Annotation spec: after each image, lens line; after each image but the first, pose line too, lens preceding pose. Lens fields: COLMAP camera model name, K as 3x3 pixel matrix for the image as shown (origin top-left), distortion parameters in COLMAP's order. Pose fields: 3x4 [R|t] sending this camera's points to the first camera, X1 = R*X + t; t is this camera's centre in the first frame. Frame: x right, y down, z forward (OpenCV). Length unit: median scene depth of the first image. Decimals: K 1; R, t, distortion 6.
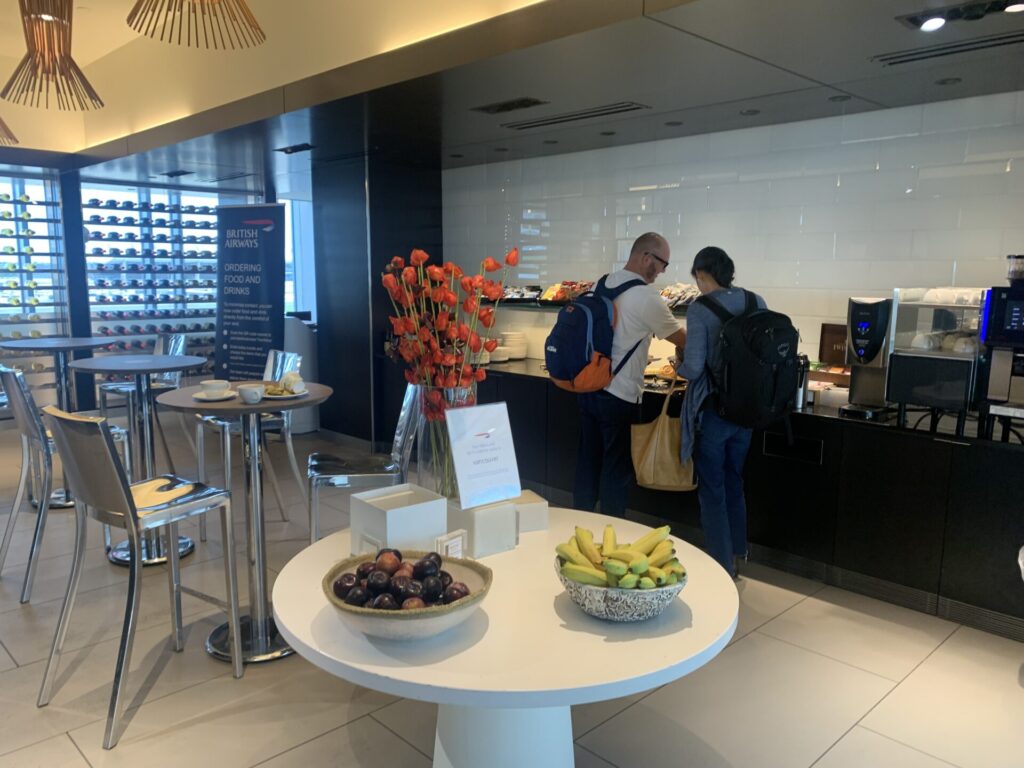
lens RADIAL K [[777.5, 0, 512.0], [0, 777.5, 384.0], [0, 0, 1]] dist [0.095347, 0.001045]
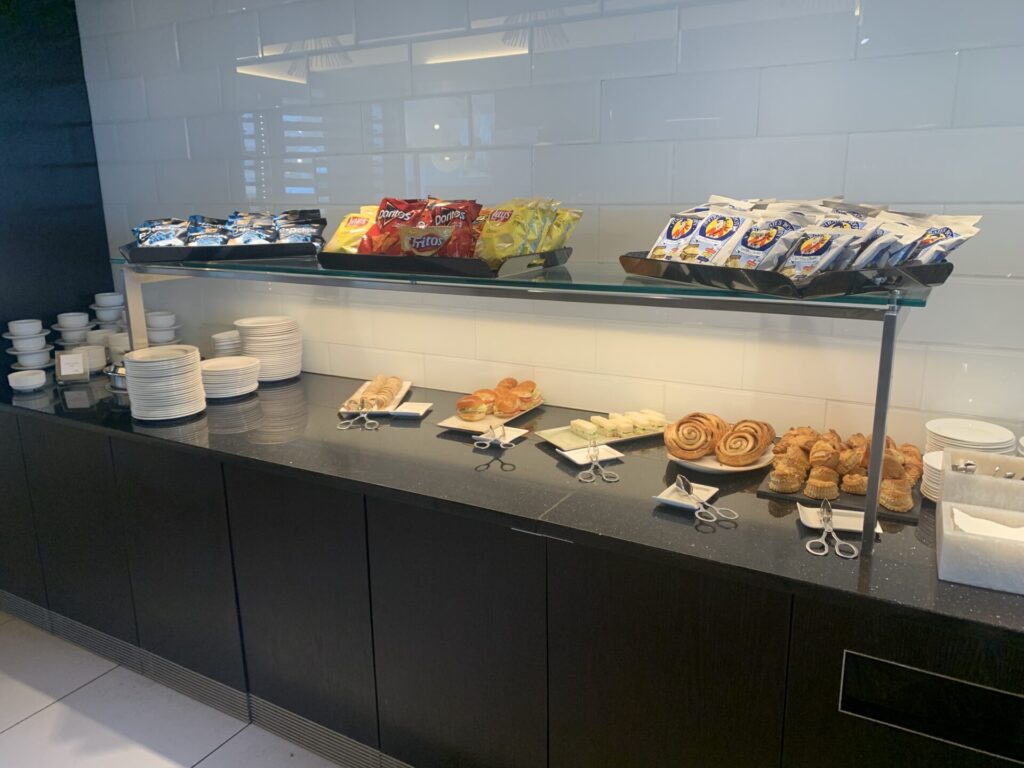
lens RADIAL K [[777.5, 0, 512.0], [0, 777.5, 384.0], [0, 0, 1]] dist [0.095347, 0.001045]
pose [[0.962701, -0.085798, 0.256605, 0.021249], [0.059614, 0.992346, 0.108145, -0.079338], [-0.263920, -0.088813, 0.960447, 0.604897]]
